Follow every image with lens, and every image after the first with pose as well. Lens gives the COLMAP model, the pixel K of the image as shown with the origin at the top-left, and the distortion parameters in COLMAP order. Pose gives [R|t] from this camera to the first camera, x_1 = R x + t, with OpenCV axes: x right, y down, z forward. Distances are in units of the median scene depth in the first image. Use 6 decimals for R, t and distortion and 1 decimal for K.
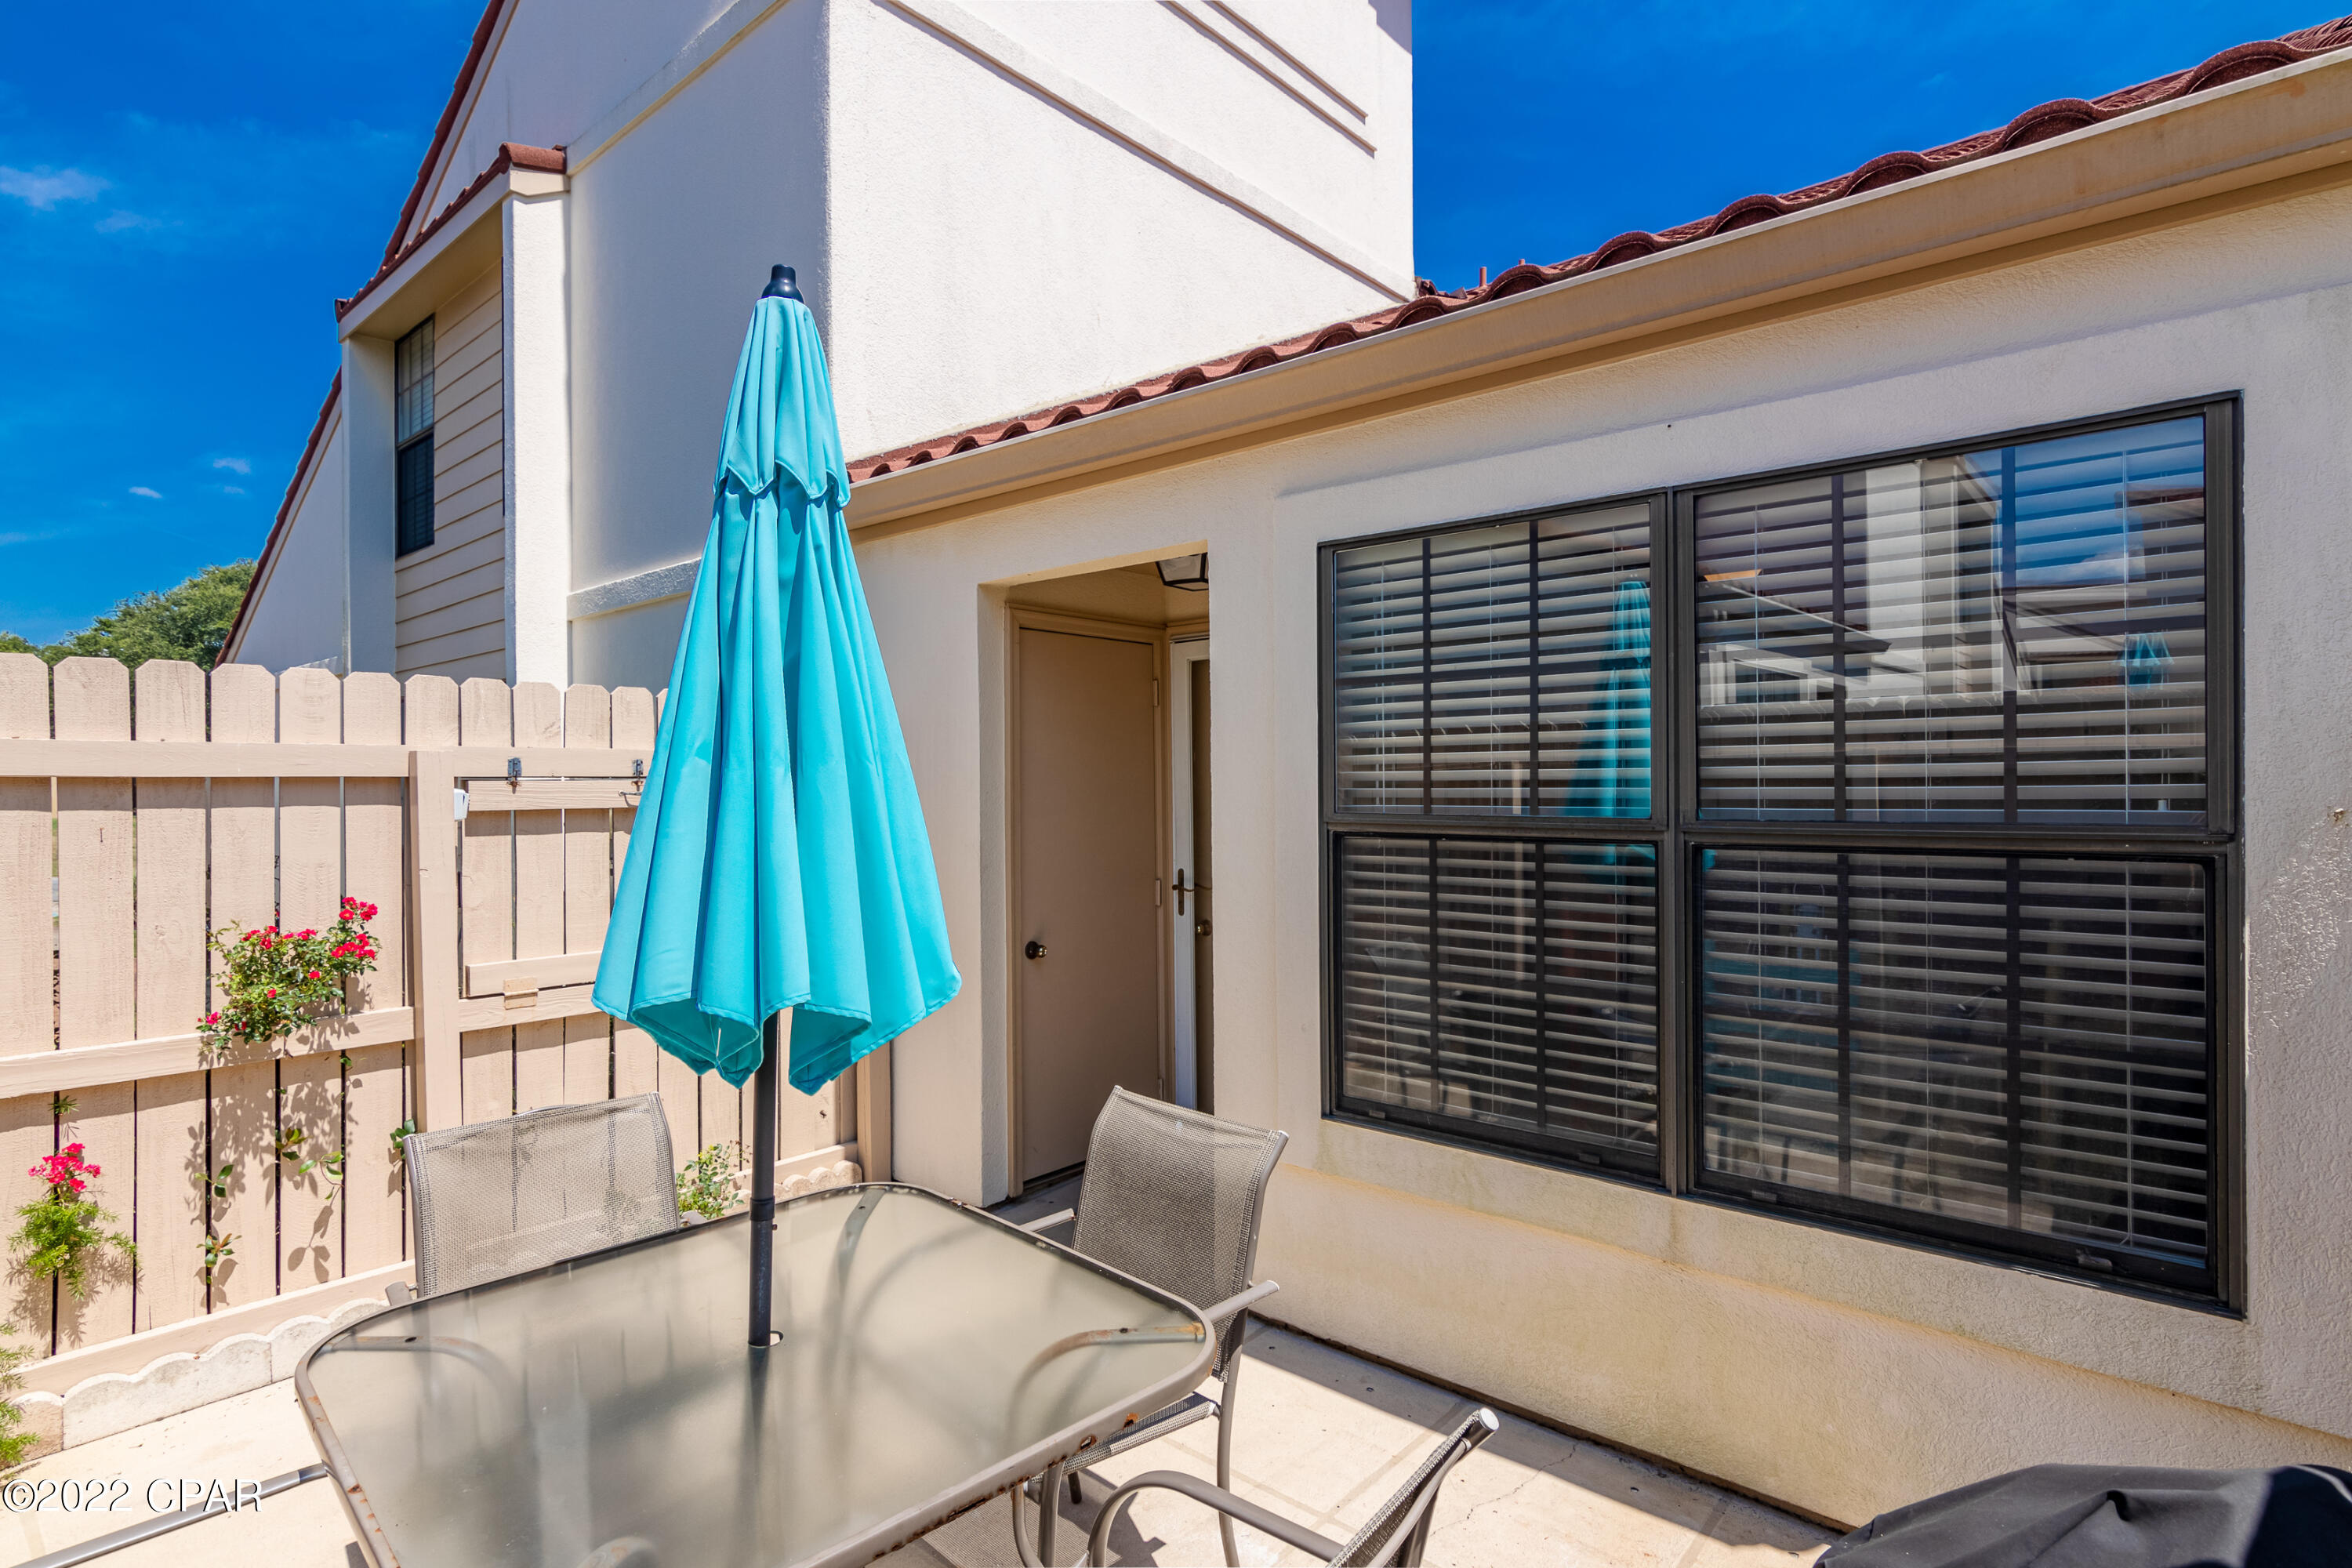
lens RADIAL K [[1203.2, 0, 1181.8], [0, 1203.2, 777.7], [0, 0, 1]] dist [-0.001856, -0.001626]
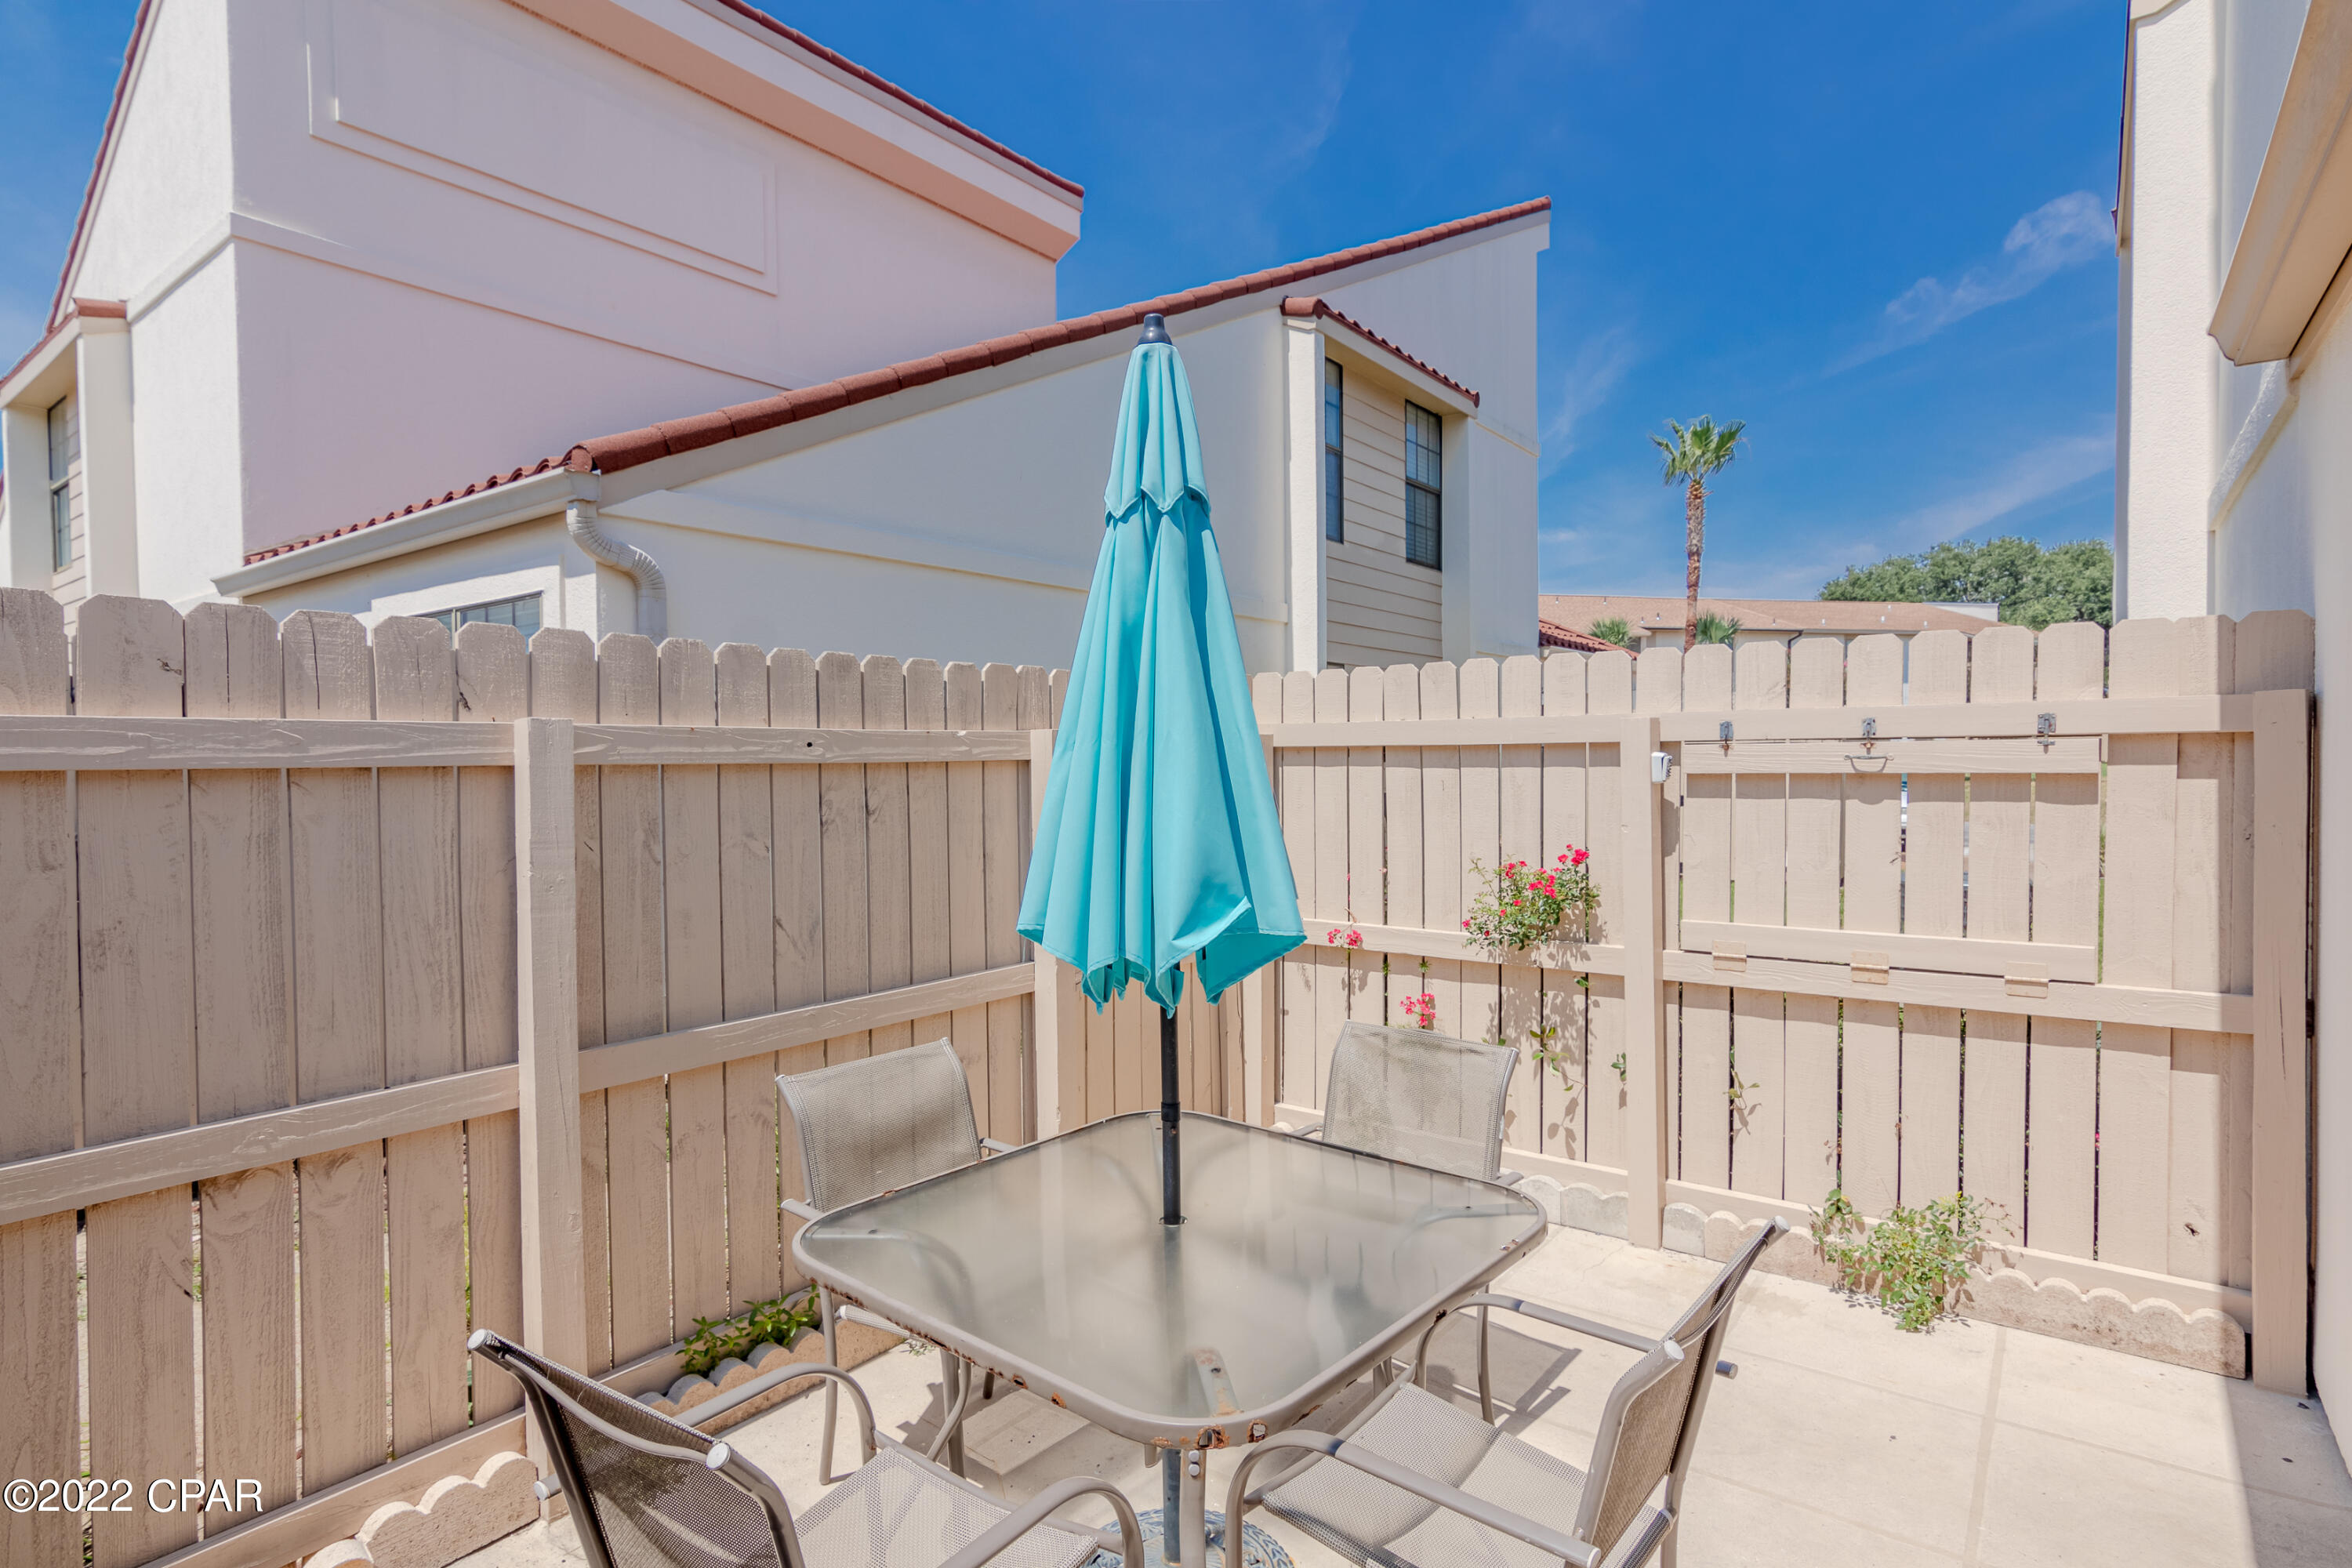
lens RADIAL K [[1203.2, 0, 1177.5], [0, 1203.2, 788.4], [0, 0, 1]] dist [-0.001856, -0.001626]
pose [[0.053820, 0.033419, -0.997991, 0.466337], [0.015812, 0.999286, 0.034315, -0.002434], [0.998425, -0.017627, 0.053254, 0.543875]]
